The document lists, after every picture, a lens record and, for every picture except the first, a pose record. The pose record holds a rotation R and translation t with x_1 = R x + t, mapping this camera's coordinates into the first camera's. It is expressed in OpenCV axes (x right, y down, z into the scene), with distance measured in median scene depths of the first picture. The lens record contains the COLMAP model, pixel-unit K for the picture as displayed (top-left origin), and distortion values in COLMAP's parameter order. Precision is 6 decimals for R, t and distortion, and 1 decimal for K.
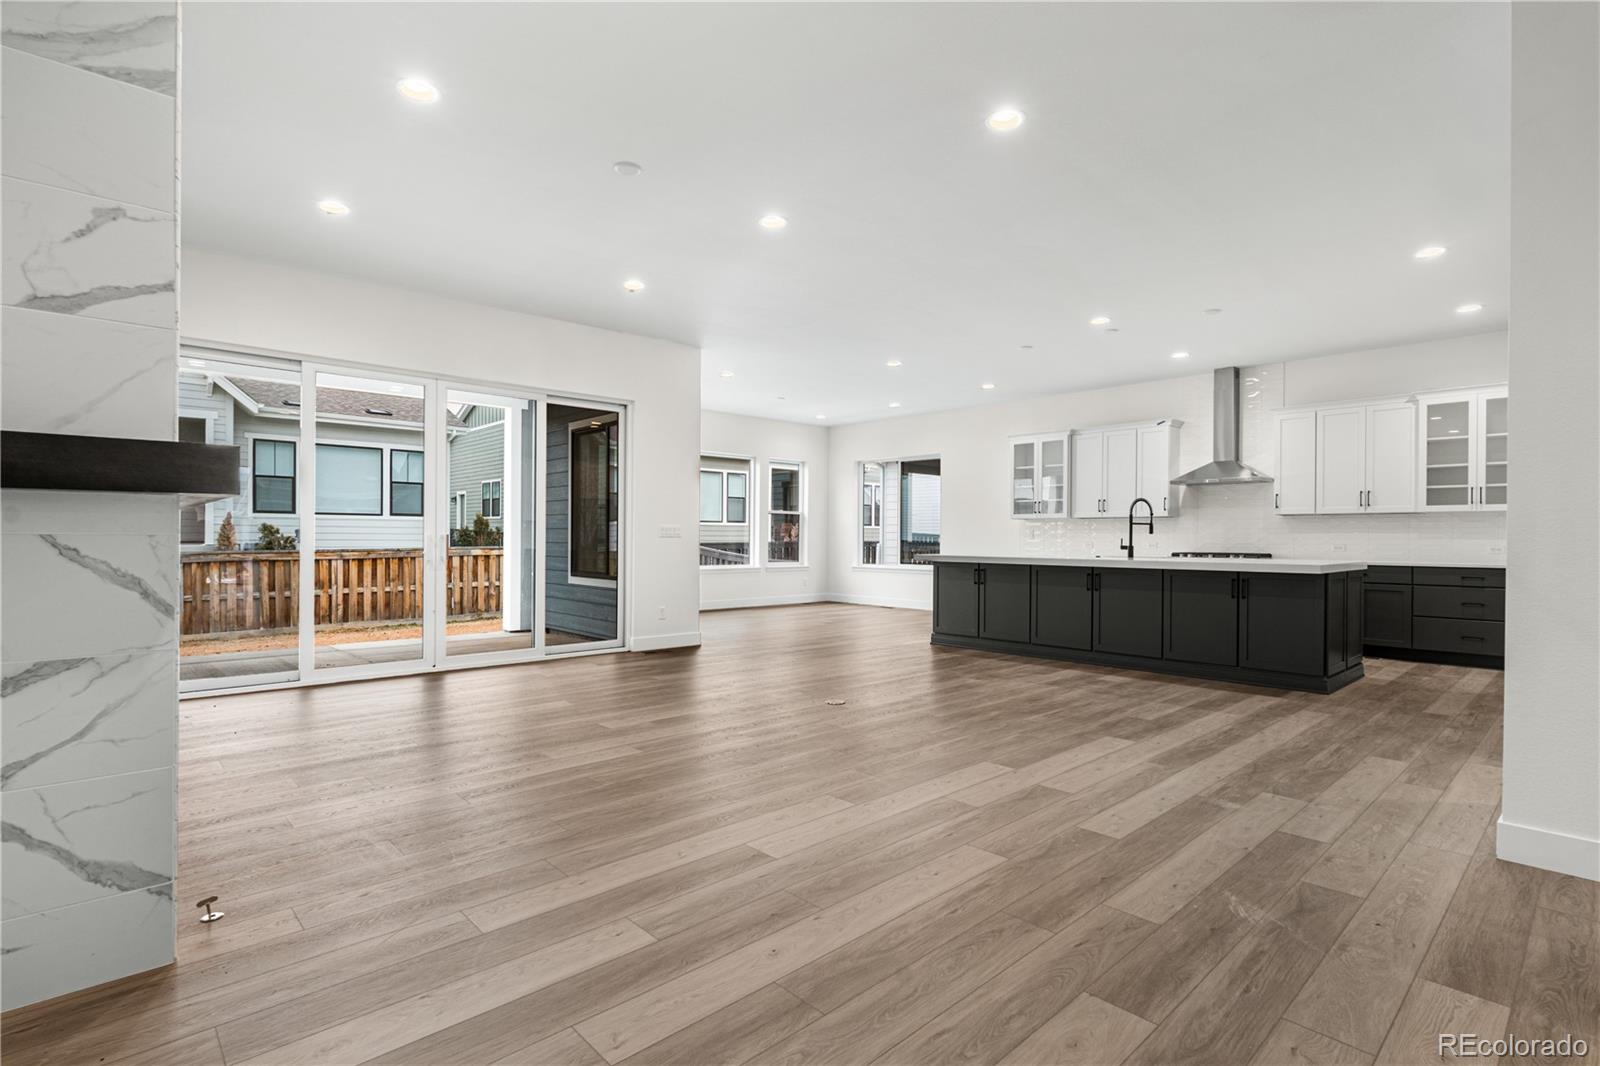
lens RADIAL K [[778.5, 0, 800.0], [0, 778.5, 533.0], [0, 0, 1]] dist [-0.000119, -0.000032]
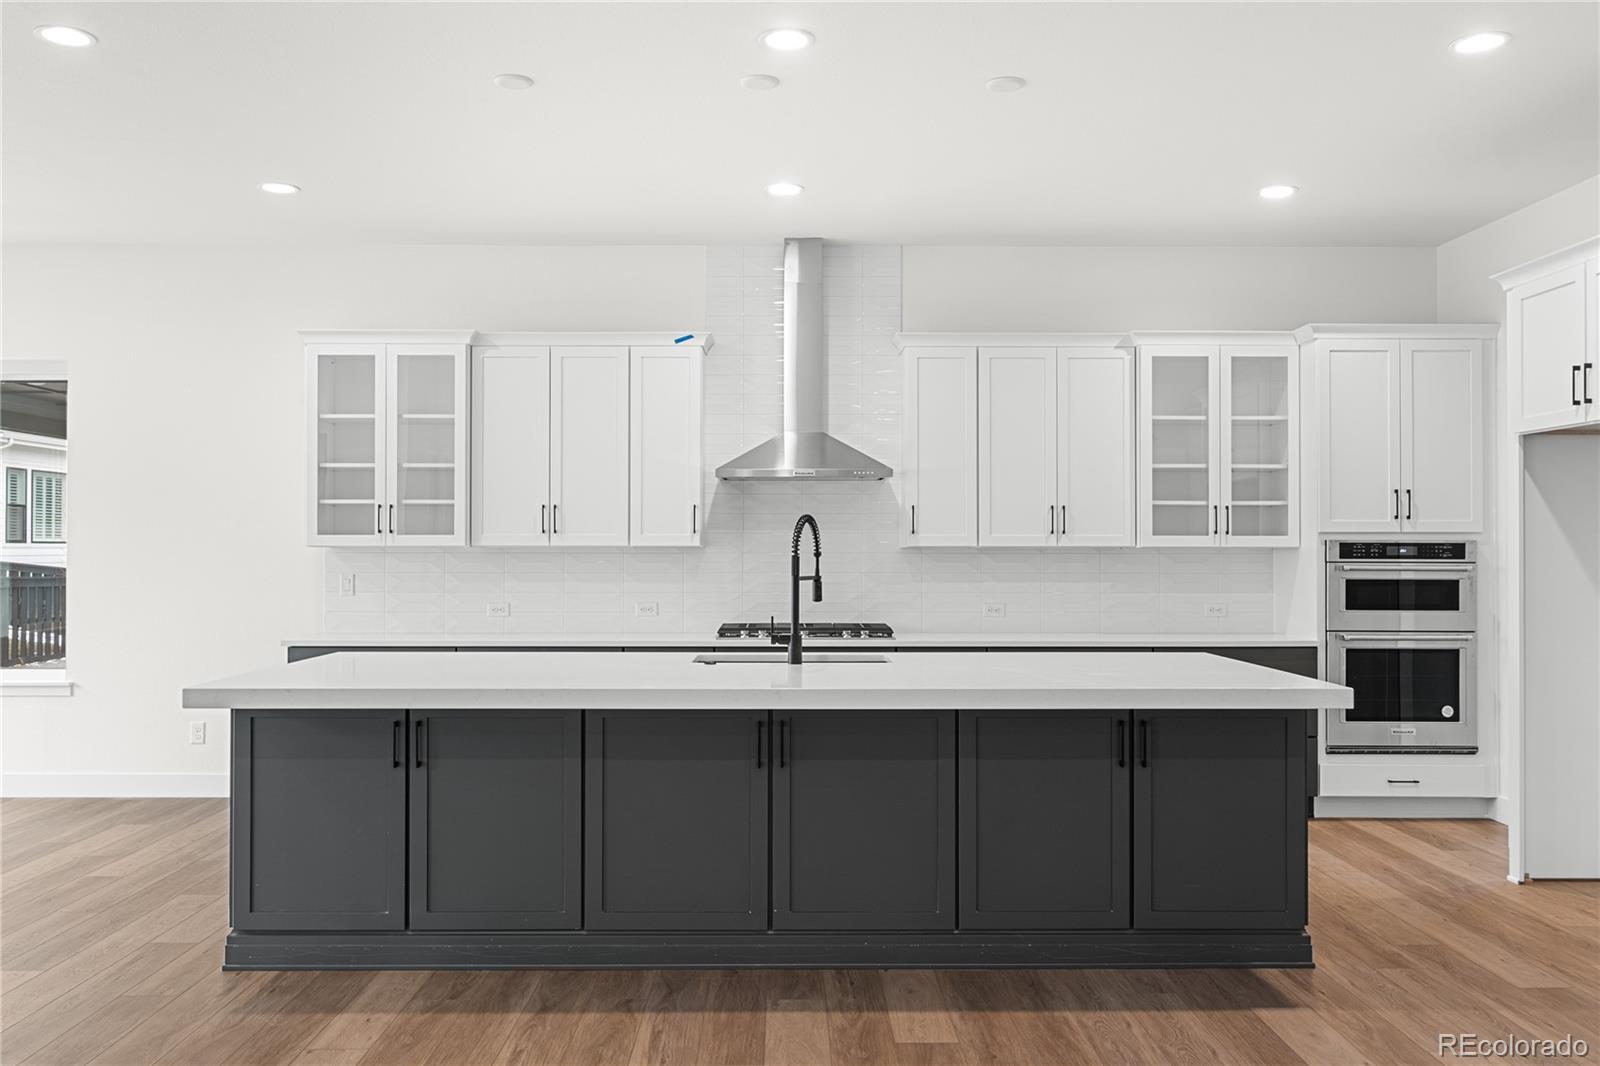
lens RADIAL K [[1356.4, 0, 800.0], [0, 1356.4, 533.0], [0, 0, 1]] dist [0.002362, 0.002670]
pose [[0.682022, 0.005495, 0.731311, -0.073055], [-0.002718, 0.999984, -0.004979, -0.029449], [-0.731327, 0.001408, 0.682026, 0.483001]]
